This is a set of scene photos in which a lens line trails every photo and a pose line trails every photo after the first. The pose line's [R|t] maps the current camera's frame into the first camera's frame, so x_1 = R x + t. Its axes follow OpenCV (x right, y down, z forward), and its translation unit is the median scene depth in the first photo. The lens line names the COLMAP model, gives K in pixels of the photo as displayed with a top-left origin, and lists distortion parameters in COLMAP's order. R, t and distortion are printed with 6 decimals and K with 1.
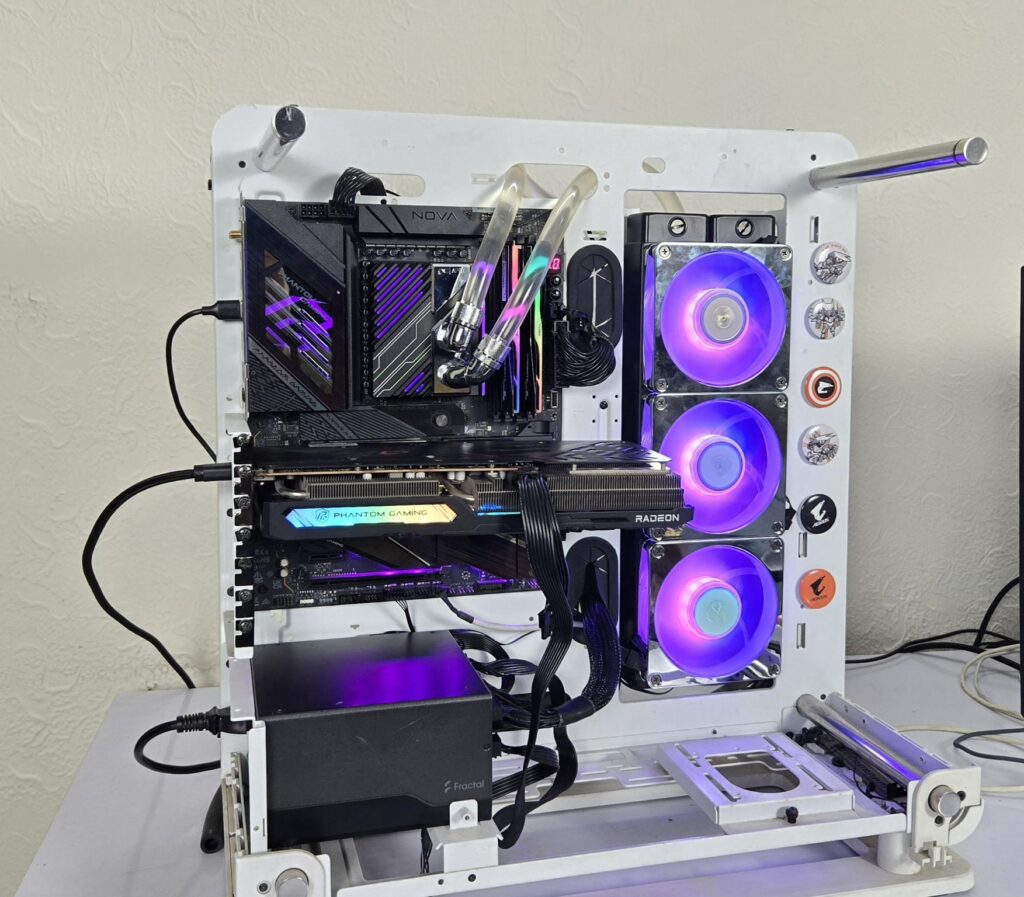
lens RADIAL K [[1174.7, 0, 555.5], [0, 1174.7, 382.9], [0, 0, 1]] dist [0.063590, 0.000000]
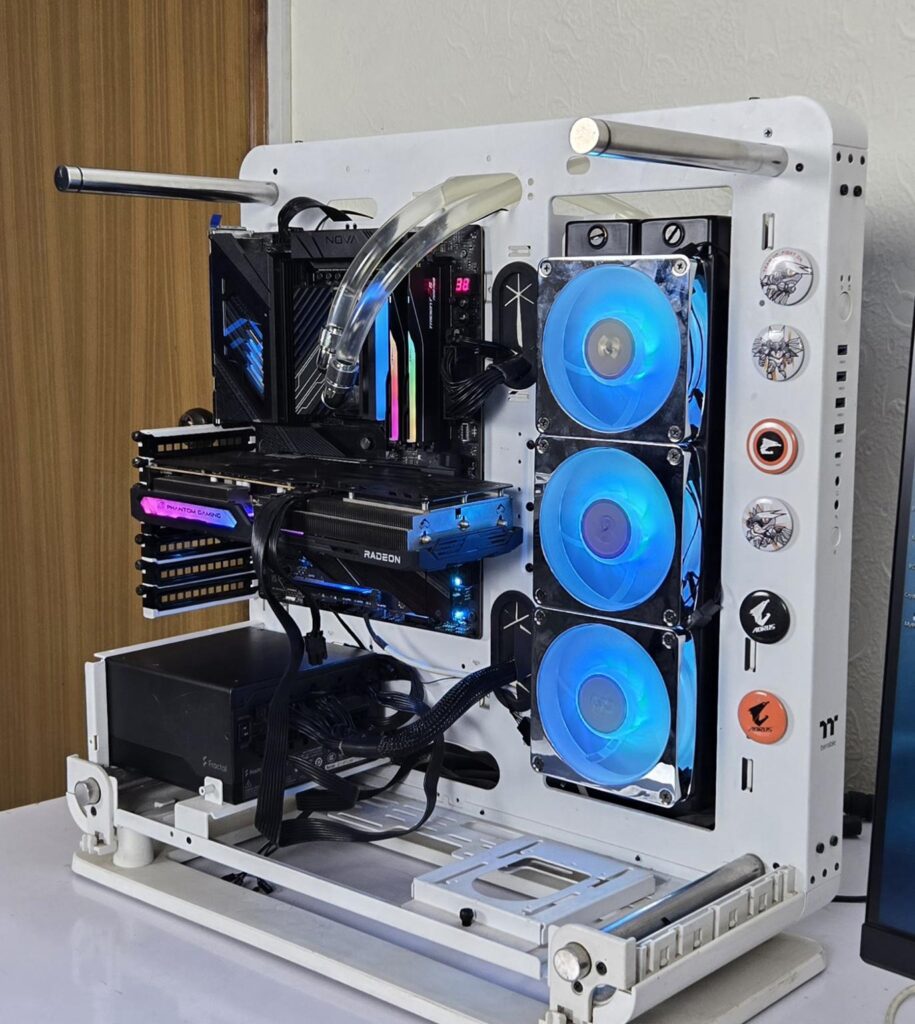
lens RADIAL K [[1585.1, 0, 447.4], [0, 1585.1, 487.4], [0, 0, 1]] dist [0.069288, 0.000000]
pose [[0.523692, 0.096628, -0.846410, 1.017156], [-0.066065, 0.995161, 0.072733, -0.031239], [0.849342, 0.017829, 0.527541, 0.321075]]
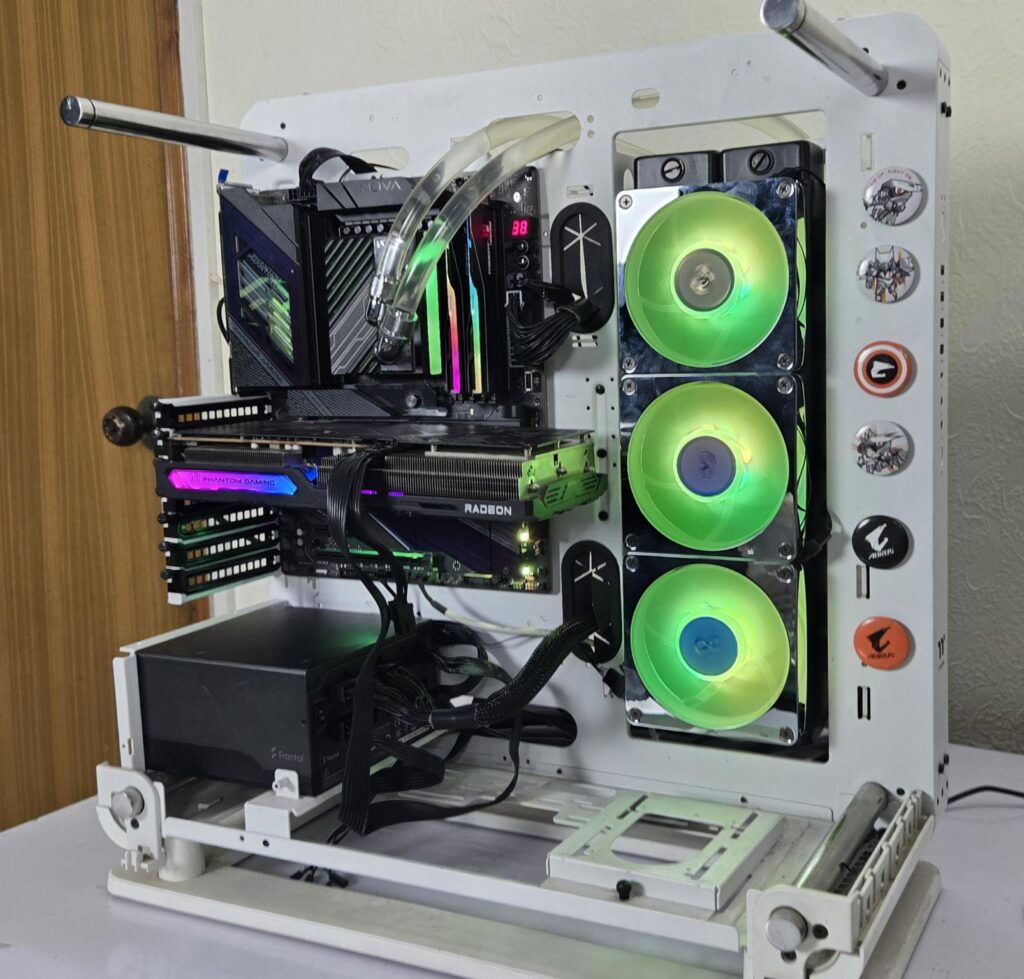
lens RADIAL K [[1262.2, 0, 570.8], [0, 1262.2, 459.3], [0, 0, 1]] dist [0.045383, 0.000000]
pose [[0.727186, 0.040771, -0.685228, 0.660673], [-0.020283, 0.999075, 0.037920, 0.035533], [0.686141, -0.013676, 0.727340, 0.312987]]
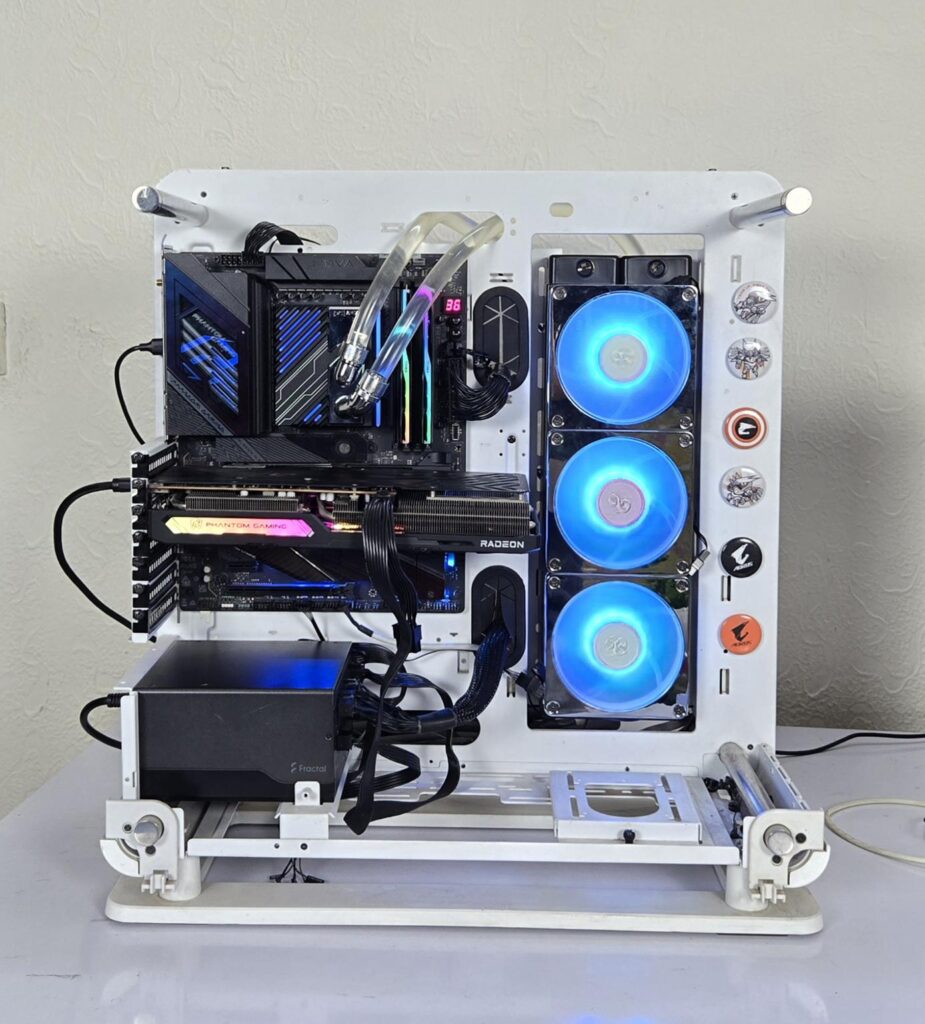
lens RADIAL K [[1468.9, 0, 464.7], [0, 1468.9, 381.7], [0, 0, 1]] dist [0.082501, 0.000000]
pose [[0.954253, 0.017420, -0.298493, 0.390126], [-0.024429, 0.999506, -0.019766, -0.005463], [0.298001, 0.026154, 0.954207, -0.258700]]
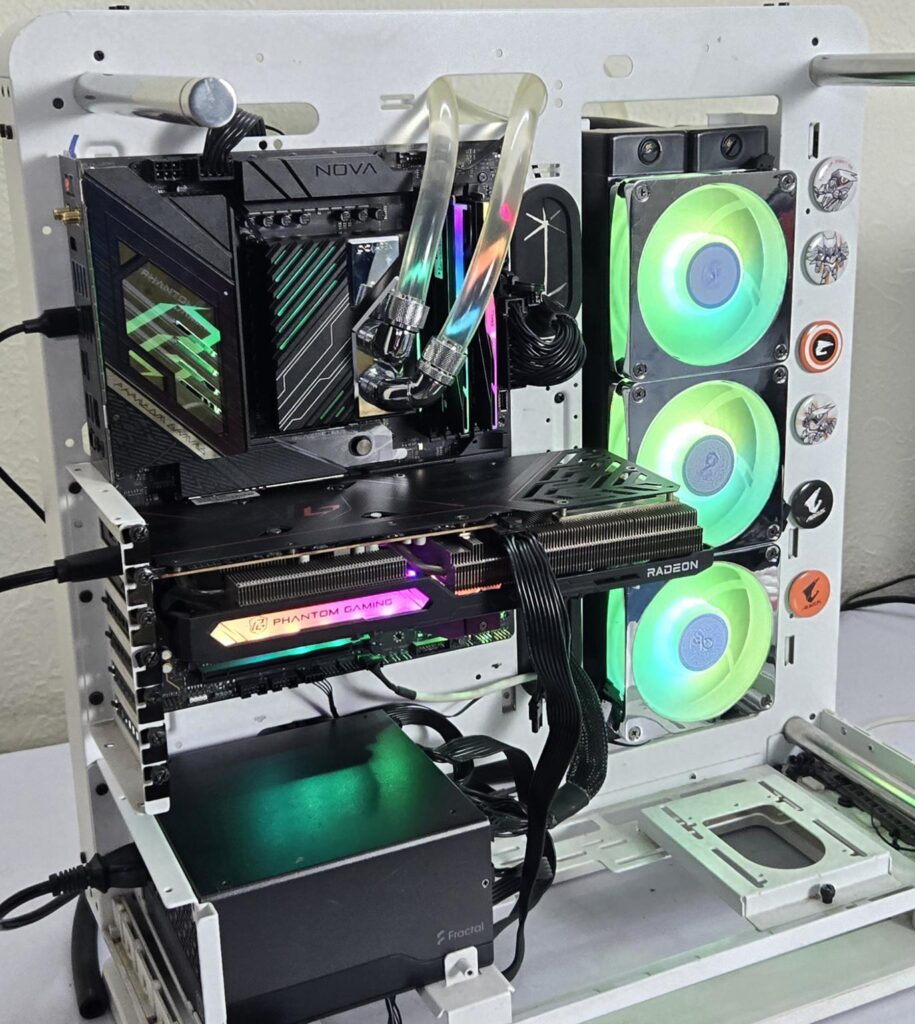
lens RADIAL K [[1463.1, 0, 520.5], [0, 1463.1, 478.3], [0, 0, 1]] dist [0.061135, 0.000000]
pose [[0.983054, -0.072317, 0.168450, -0.145459], [0.037100, 0.978370, 0.203508, -0.122414], [-0.179524, -0.193809, 0.964474, 0.088388]]
